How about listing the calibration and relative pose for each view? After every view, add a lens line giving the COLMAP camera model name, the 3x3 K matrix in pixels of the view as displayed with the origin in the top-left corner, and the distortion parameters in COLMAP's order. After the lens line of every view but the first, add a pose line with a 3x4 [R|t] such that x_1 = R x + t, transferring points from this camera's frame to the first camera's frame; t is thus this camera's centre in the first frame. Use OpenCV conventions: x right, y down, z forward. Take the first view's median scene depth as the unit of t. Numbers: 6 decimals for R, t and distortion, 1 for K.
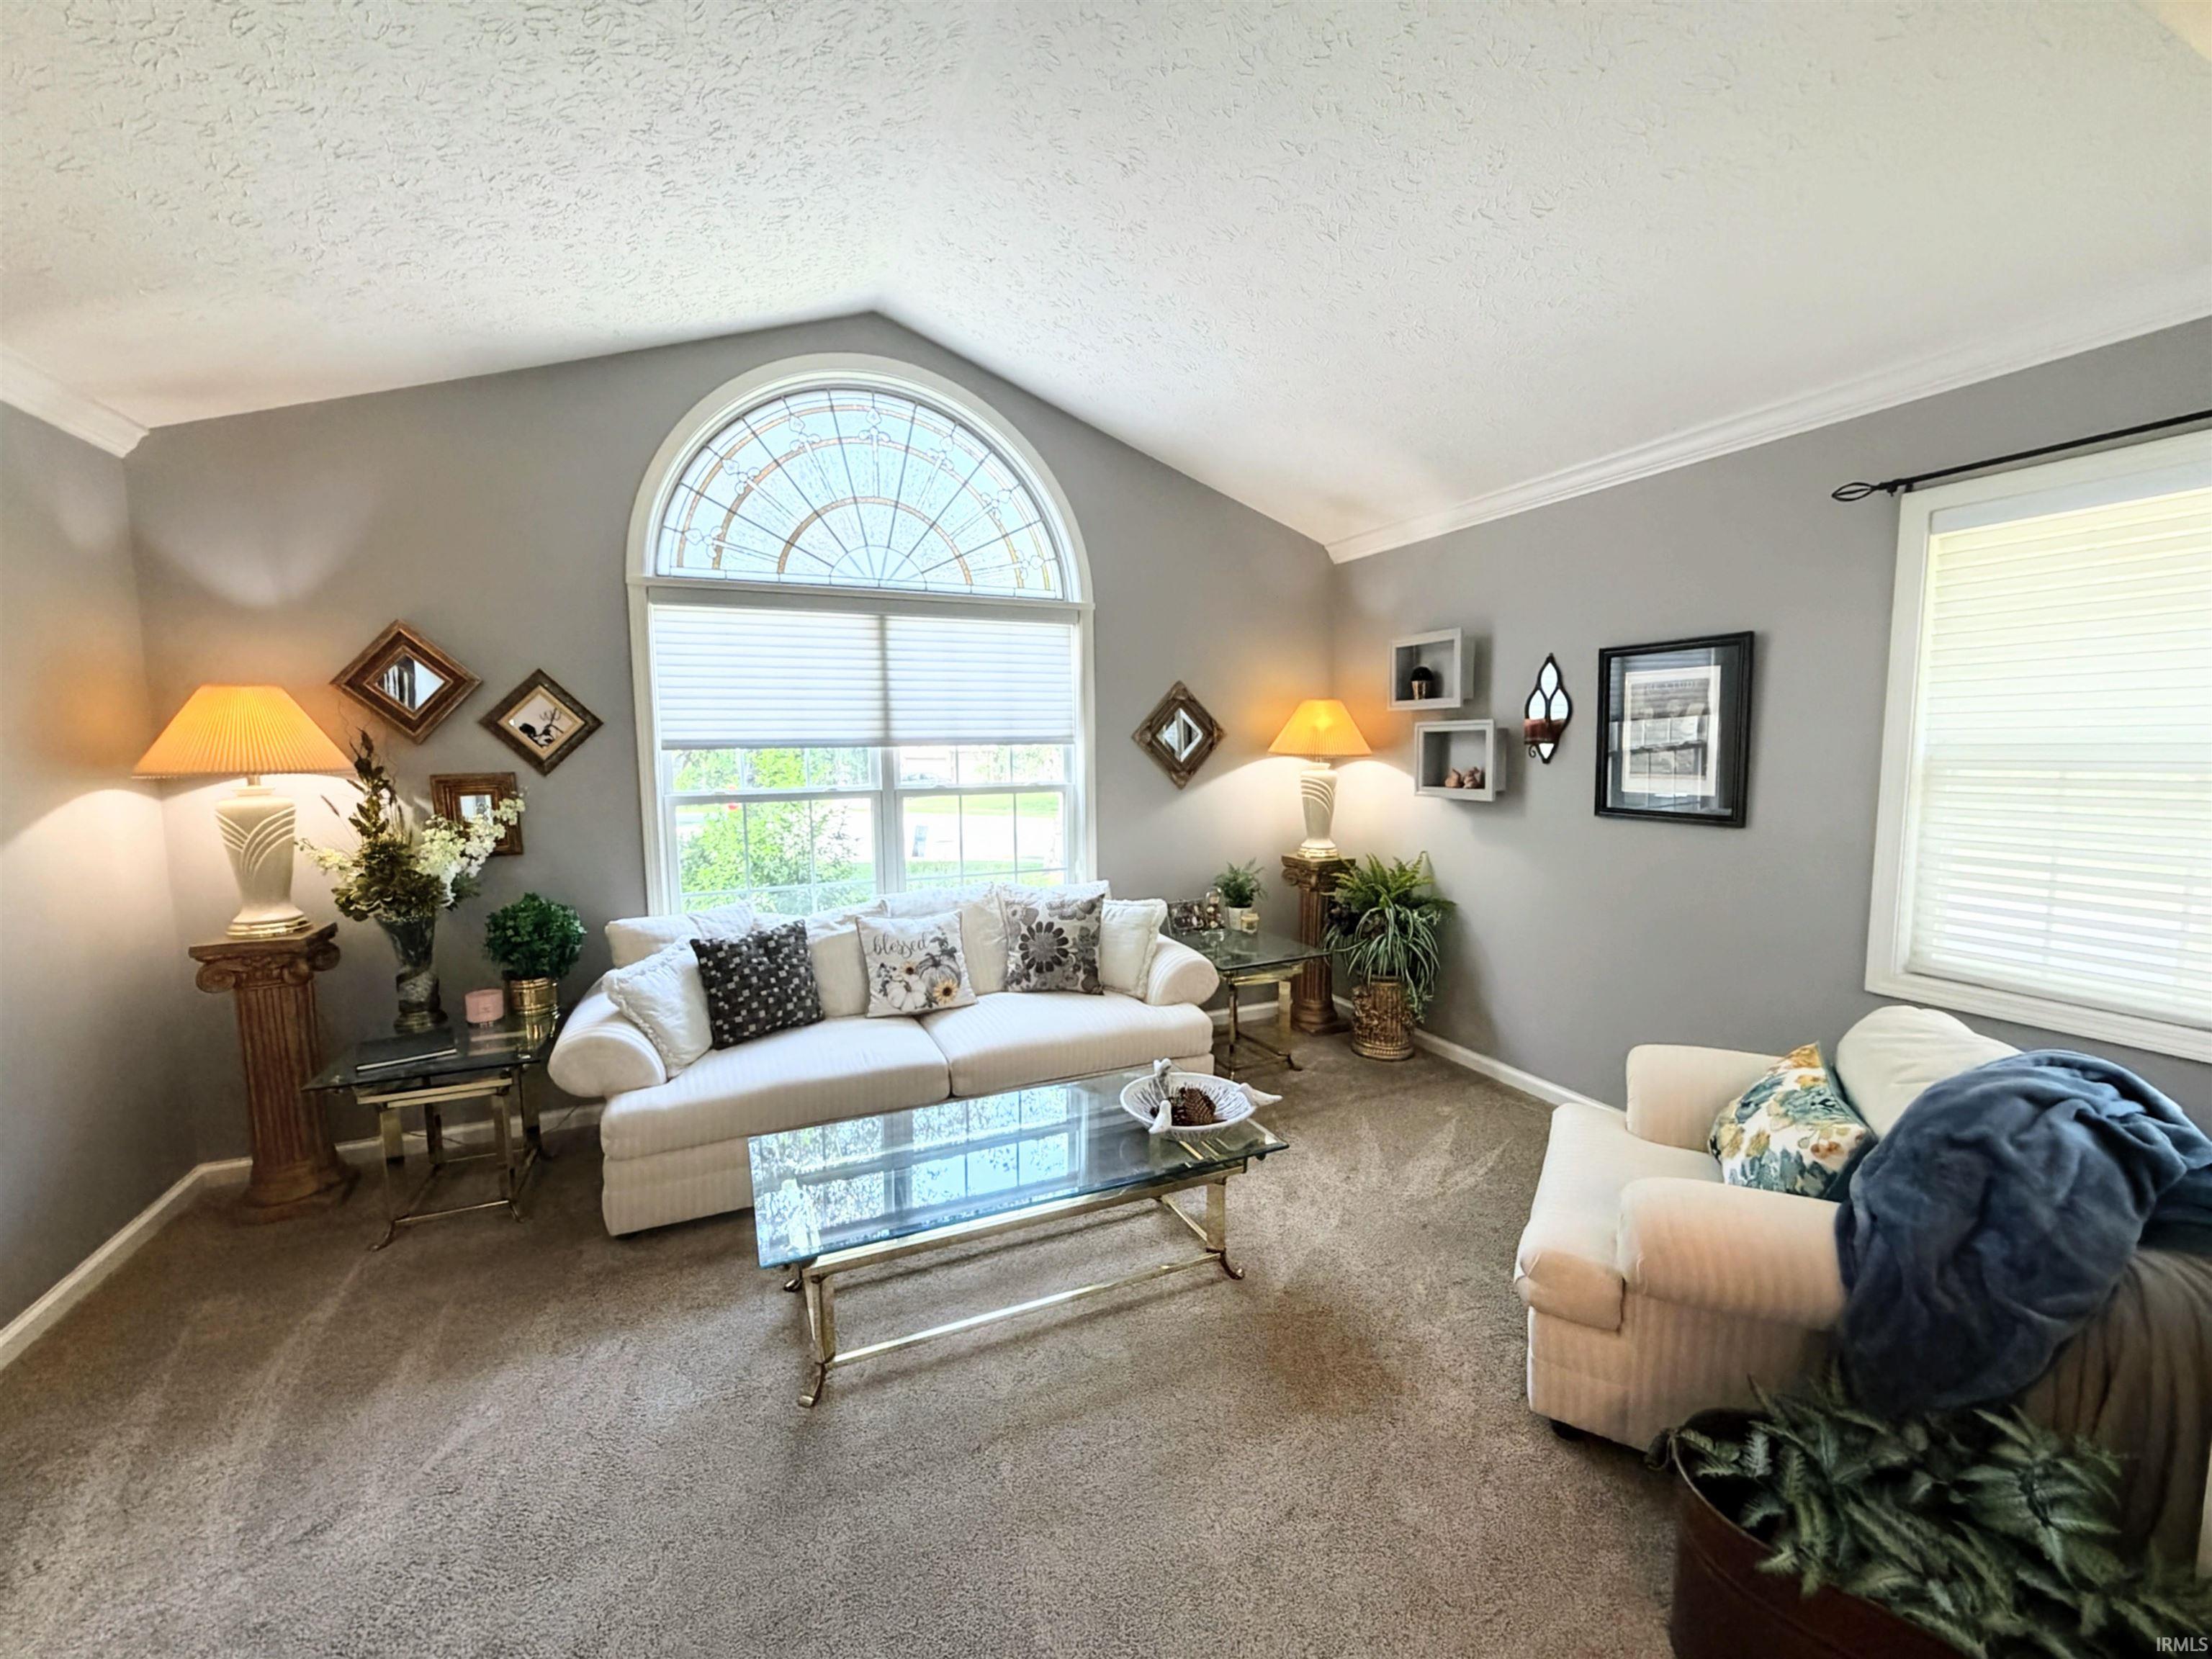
lens RADIAL K [[888.1, 0, 1103.8], [0, 888.1, 827.9], [0, 0, 1]] dist [0.001838, 0.000106]
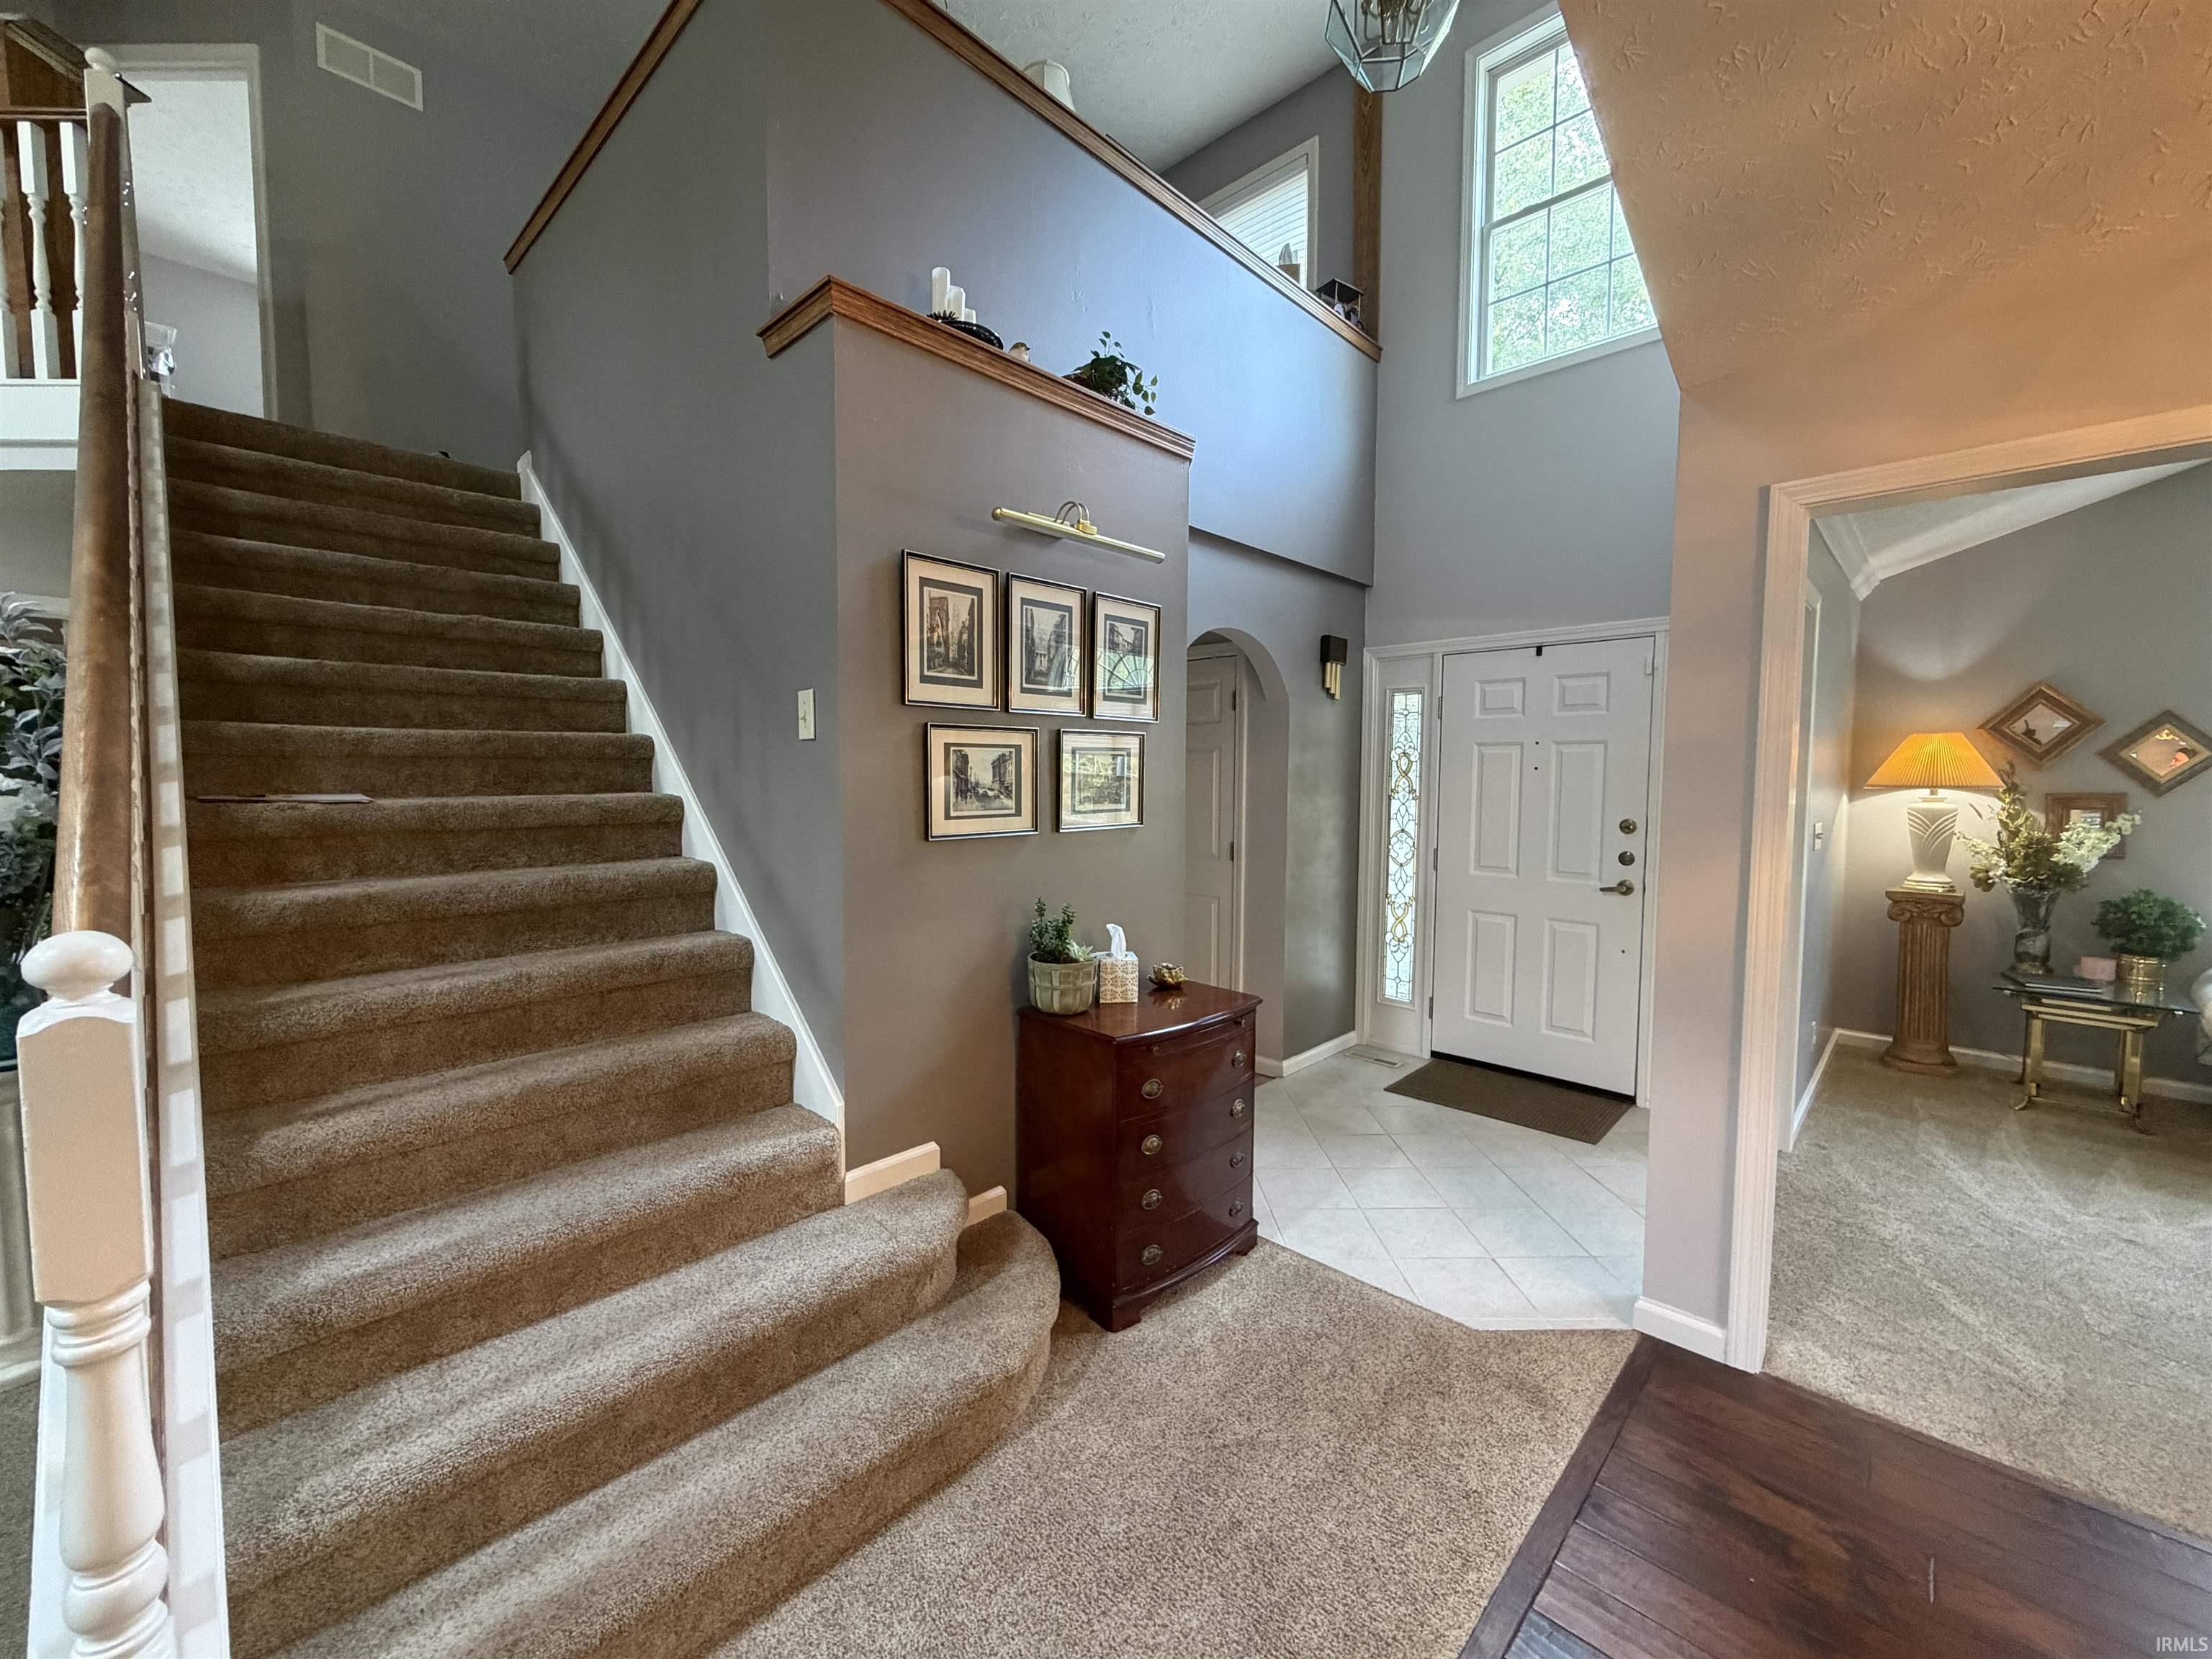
lens RADIAL K [[888.1, 0, 1102.3], [0, 888.1, 828.3], [0, 0, 1]] dist [0.001838, 0.000106]
pose [[0.370220, 0.067979, -0.926453, -0.035826], [-0.093369, 0.994991, 0.035696, 0.085242], [0.924240, 0.073286, 0.374713, -0.878431]]
